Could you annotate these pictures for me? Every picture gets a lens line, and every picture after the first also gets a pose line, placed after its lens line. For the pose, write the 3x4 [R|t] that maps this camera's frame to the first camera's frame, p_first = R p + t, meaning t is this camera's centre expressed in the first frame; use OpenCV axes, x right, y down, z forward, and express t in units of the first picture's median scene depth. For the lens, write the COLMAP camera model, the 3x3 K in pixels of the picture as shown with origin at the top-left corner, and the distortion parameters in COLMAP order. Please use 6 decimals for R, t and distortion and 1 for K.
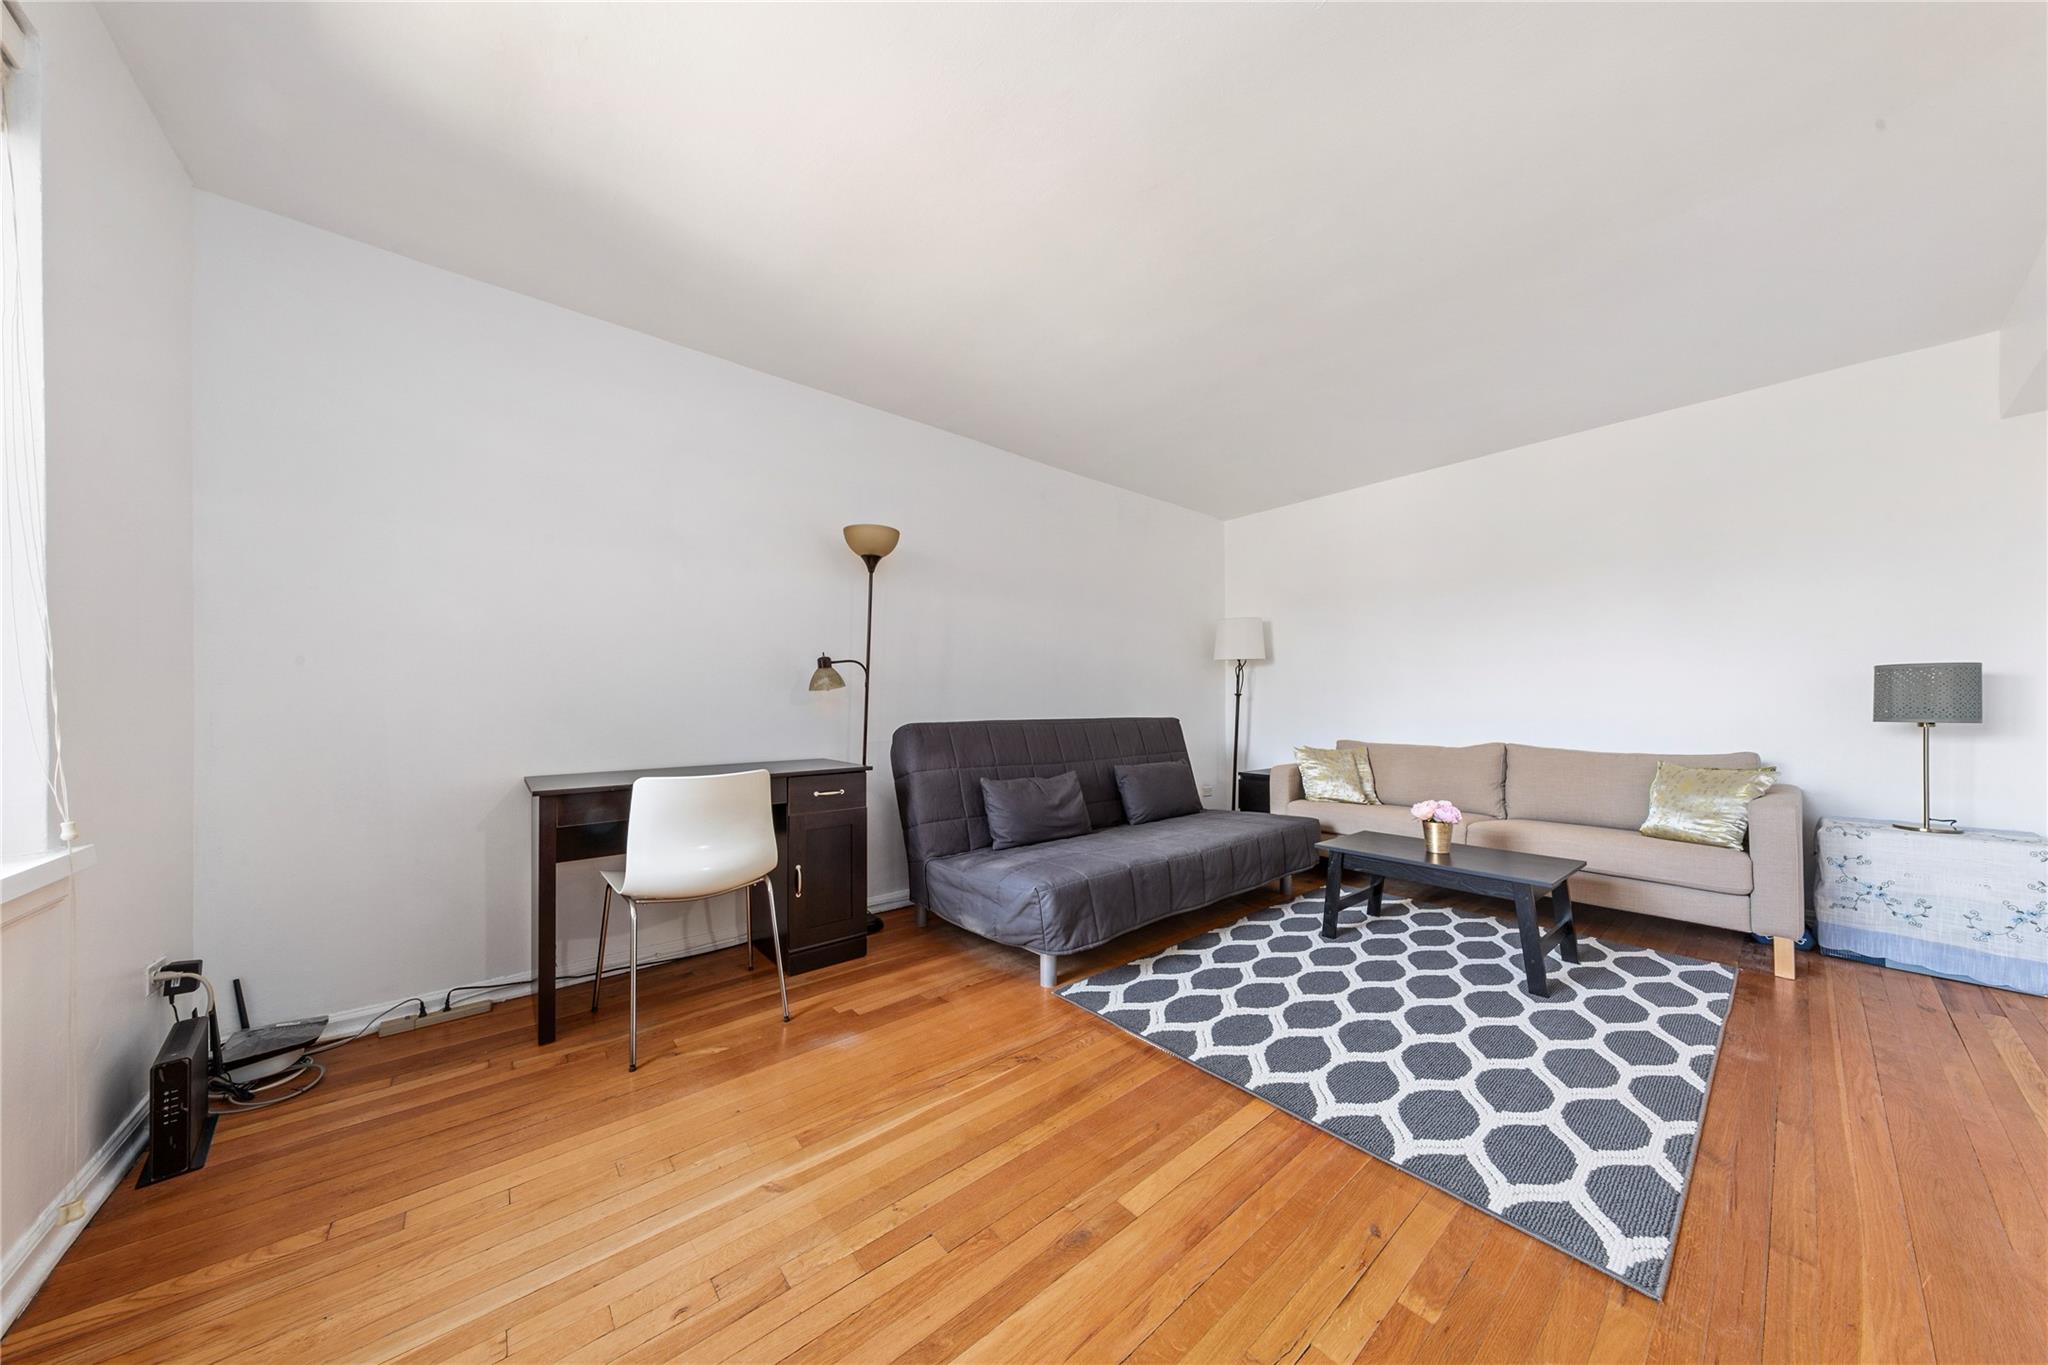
lens RADIAL K [[657.8, 0, 1030.4], [0, 657.8, 713.6], [0, 0, 1]] dist [0.001991, 0.000000]
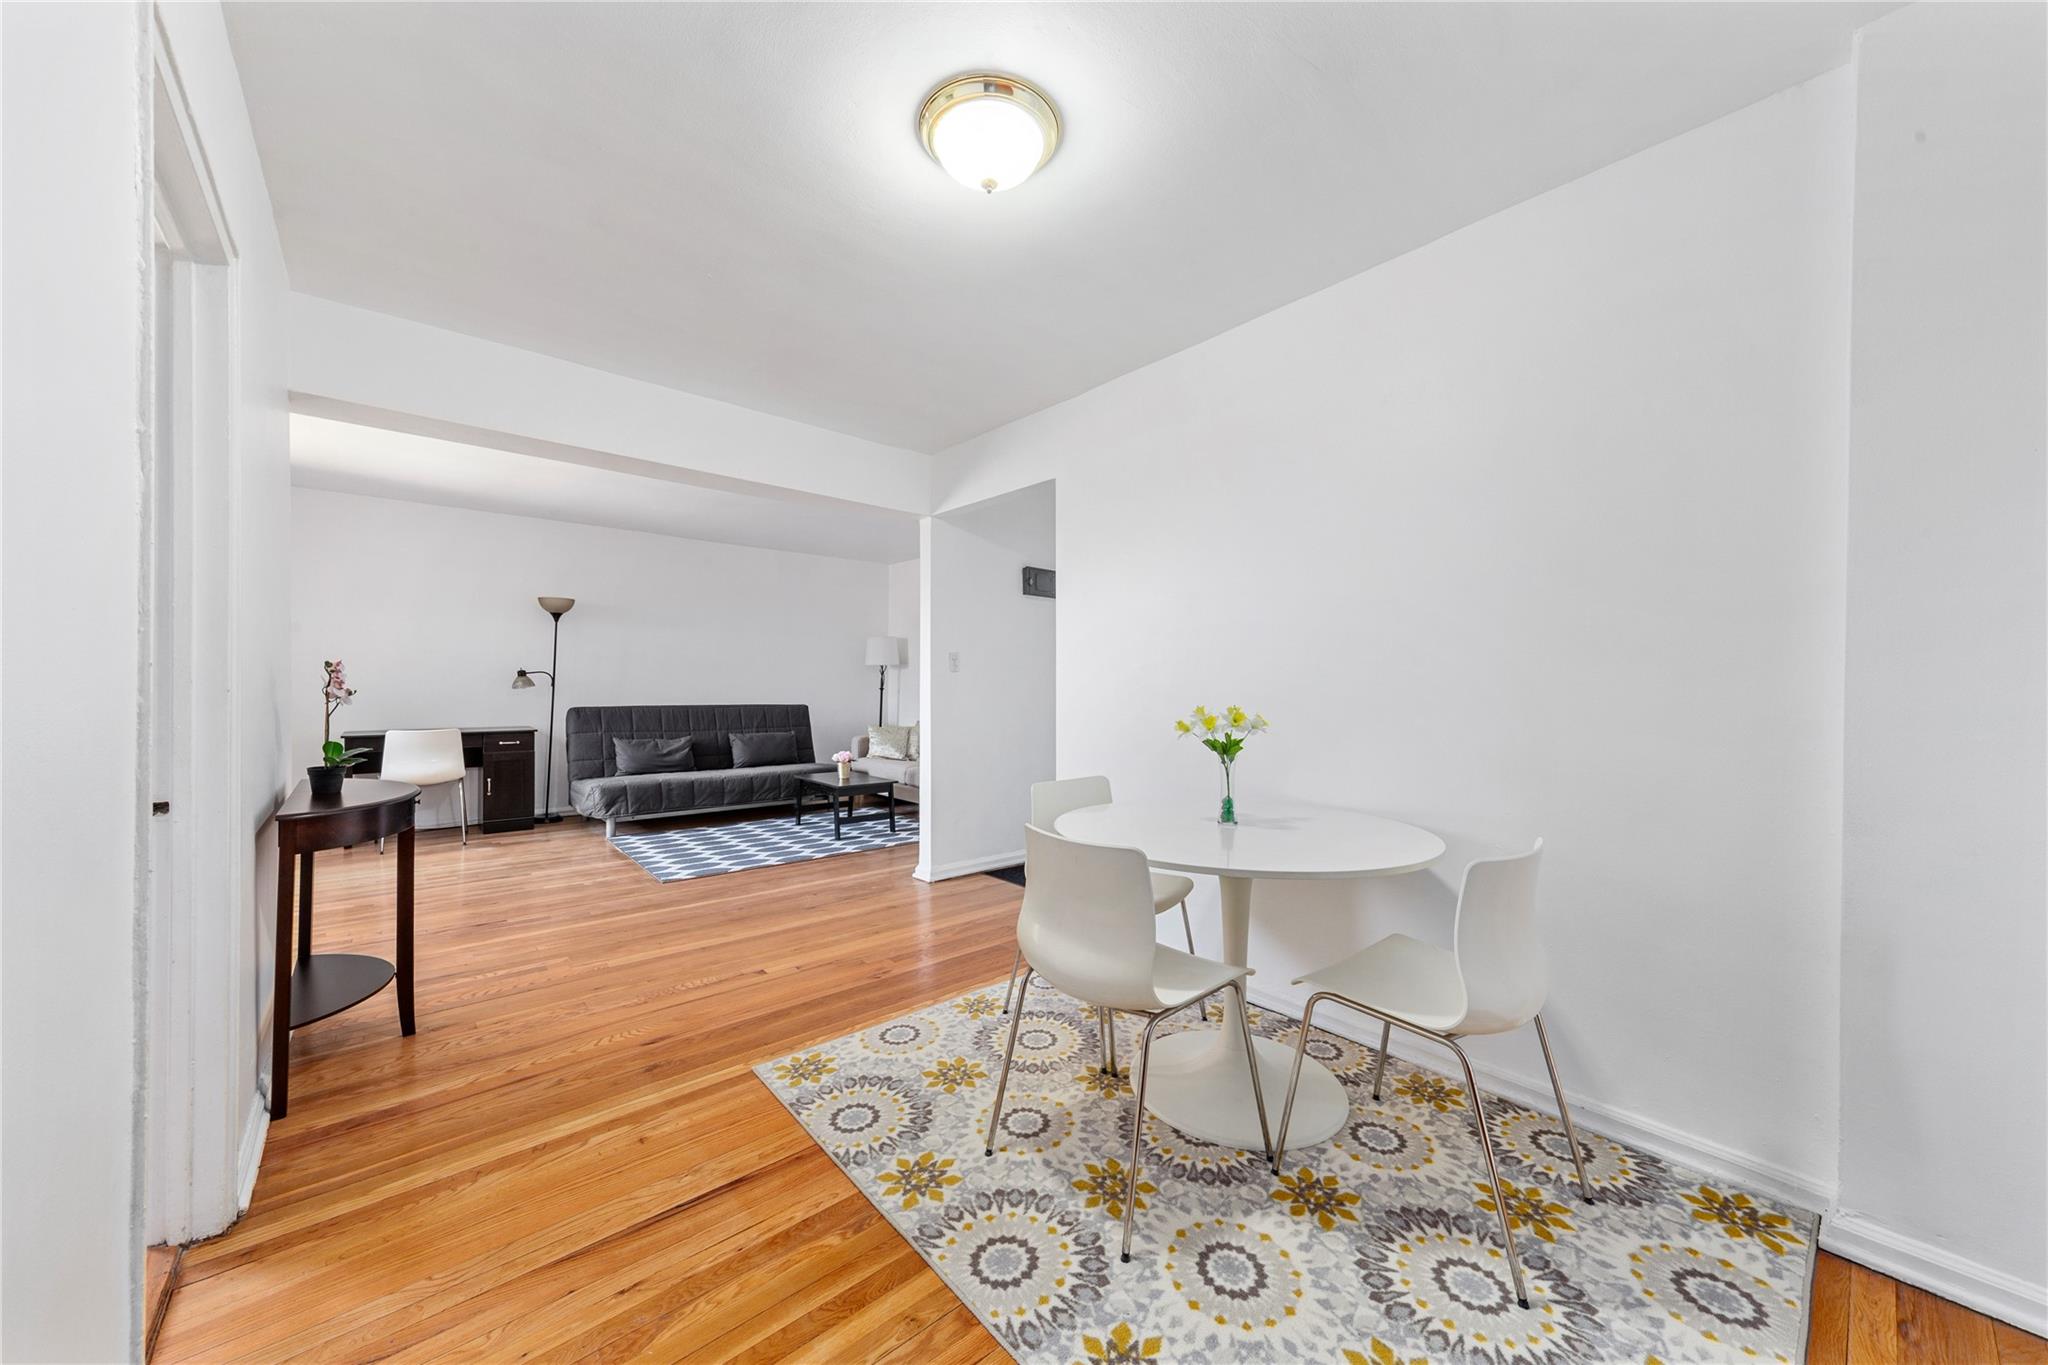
lens RADIAL K [[719.7, 0, 1031.8], [0, 719.7, 681.5], [0, 0, 1]] dist [0.001981, 0.000338]
pose [[0.999620, 0.008995, 0.026059, 1.014992], [-0.008456, 0.999749, -0.020729, -0.024799], [-0.026239, 0.020501, 0.999445, -0.998122]]
